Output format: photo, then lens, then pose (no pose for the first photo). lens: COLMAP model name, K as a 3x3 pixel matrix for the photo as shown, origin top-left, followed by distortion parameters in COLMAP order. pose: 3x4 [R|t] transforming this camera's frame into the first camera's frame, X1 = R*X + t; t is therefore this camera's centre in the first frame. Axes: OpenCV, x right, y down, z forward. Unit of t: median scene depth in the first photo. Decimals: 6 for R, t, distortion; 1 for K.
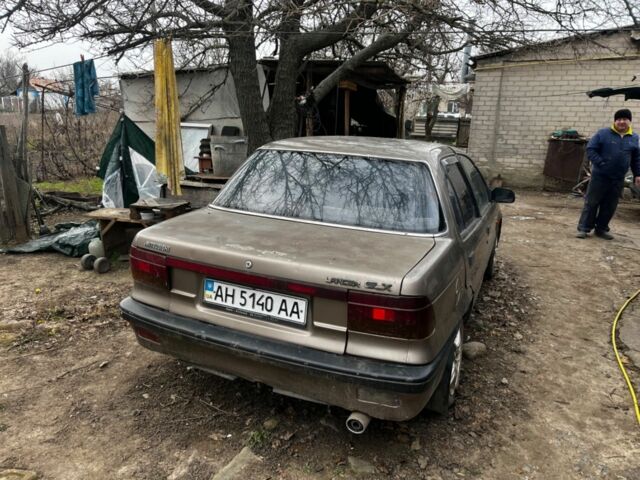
lens RADIAL K [[512.0, 0, 312.0], [0, 512.0, 241.2], [0, 0, 1]] dist [0.090439, -0.158912]
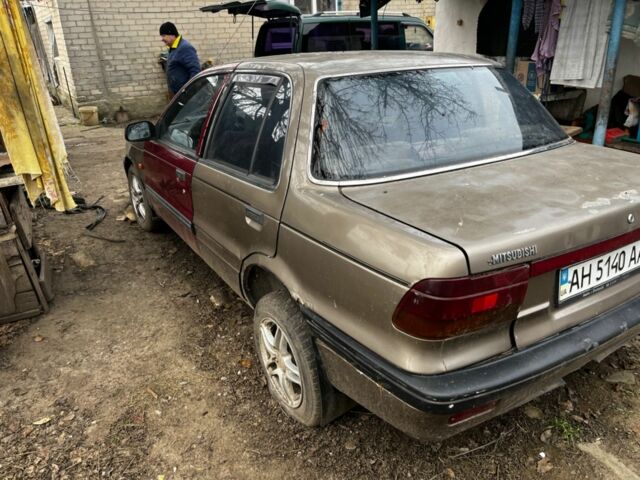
lens RADIAL K [[512.0, 0, 312.0], [0, 512.0, 241.2], [0, 0, 1]] dist [0.090439, -0.158912]
pose [[0.518812, -0.350853, 0.779574, -0.247787], [0.250538, 0.934263, 0.253738, -0.059127], [-0.817352, 0.063670, 0.572609, 0.248702]]
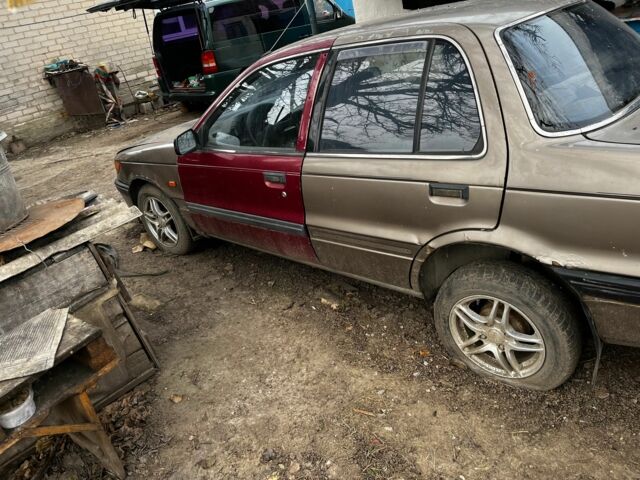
lens RADIAL K [[512.0, 0, 312.0], [0, 512.0, 241.2], [0, 0, 1]] dist [0.090439, -0.158912]
pose [[0.229031, -0.473103, 0.850716, -0.277855], [0.407094, 0.840402, 0.357769, -0.095792], [-0.884206, 0.264381, 0.385075, 0.362011]]
